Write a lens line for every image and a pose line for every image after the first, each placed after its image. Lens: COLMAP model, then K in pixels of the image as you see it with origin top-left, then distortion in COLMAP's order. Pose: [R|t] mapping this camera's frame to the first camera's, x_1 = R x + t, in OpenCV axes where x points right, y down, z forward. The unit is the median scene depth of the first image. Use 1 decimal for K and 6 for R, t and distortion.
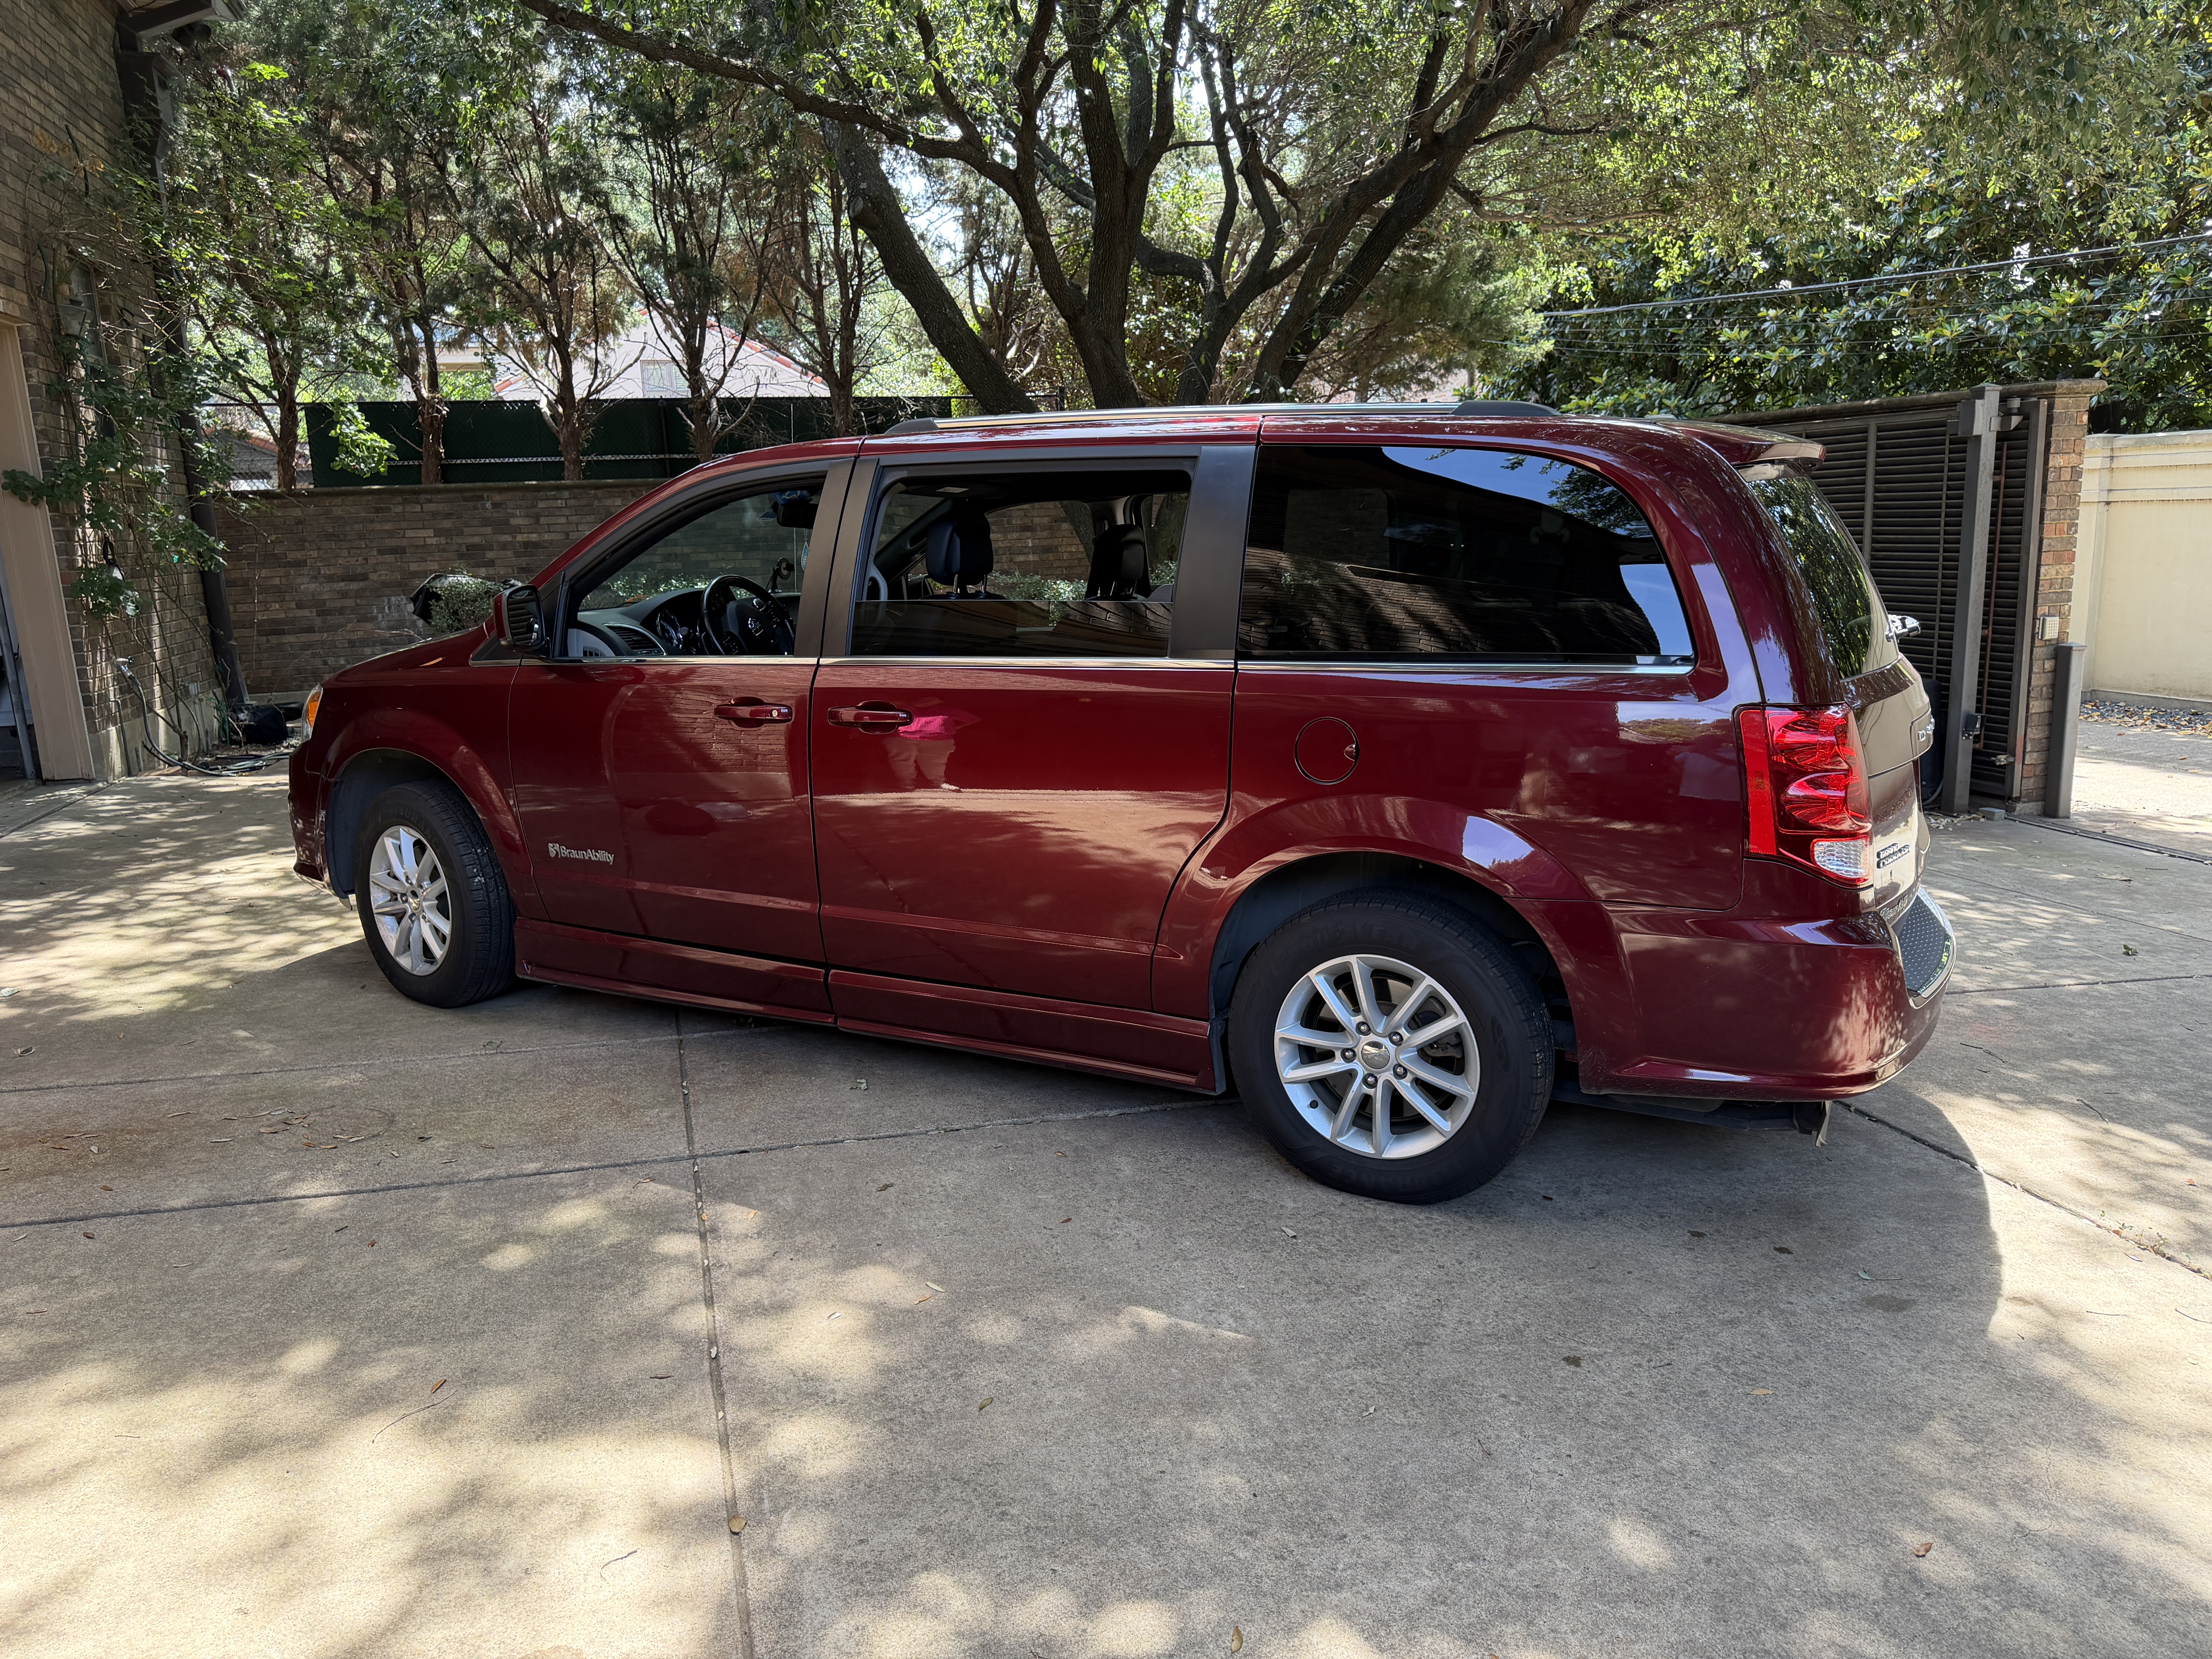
lens RADIAL K [[1554.9, 0, 1016.3], [0, 1554.9, 803.8], [0, 0, 1]] dist [0.035438, -0.035141]
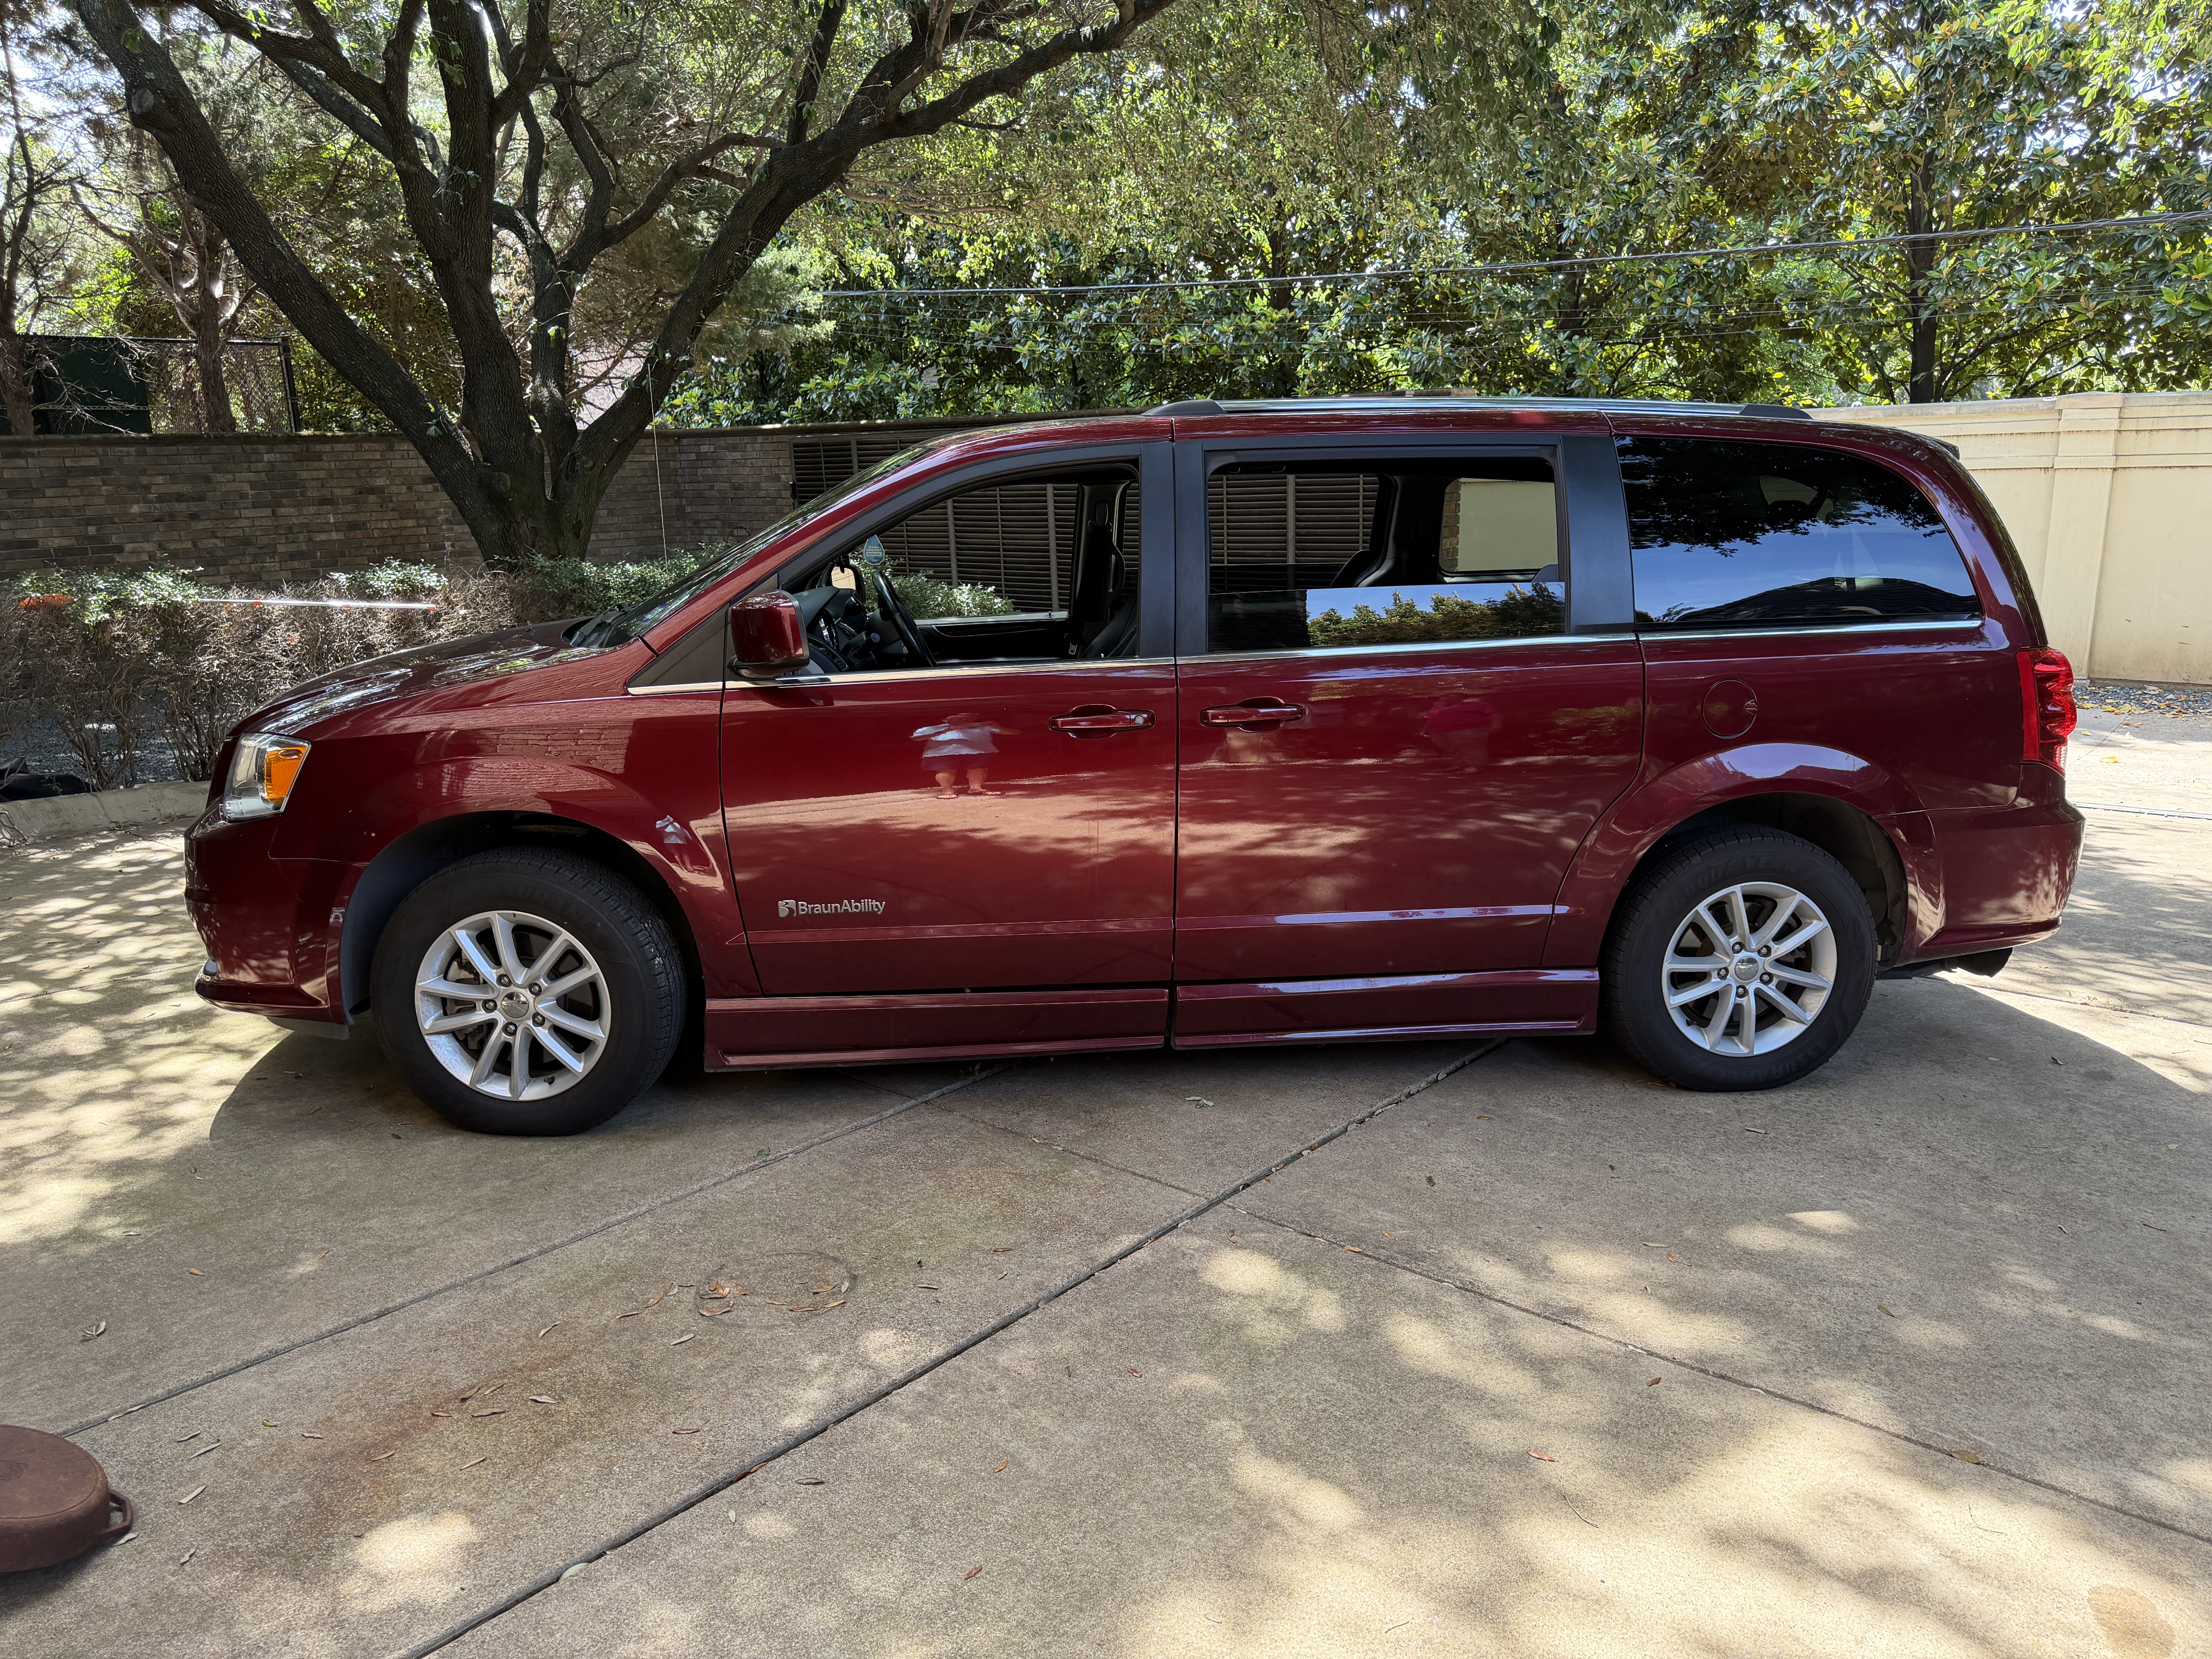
lens RADIAL K [[1554.9, 0, 1100.5], [0, 1554.9, 816.0], [0, 0, 1]] dist [0.035438, -0.035141]
pose [[0.831429, -0.110795, 0.544473, -0.665331], [0.097165, 0.993810, 0.053856, -0.051979], [-0.547070, 0.008126, 0.837048, 0.238912]]
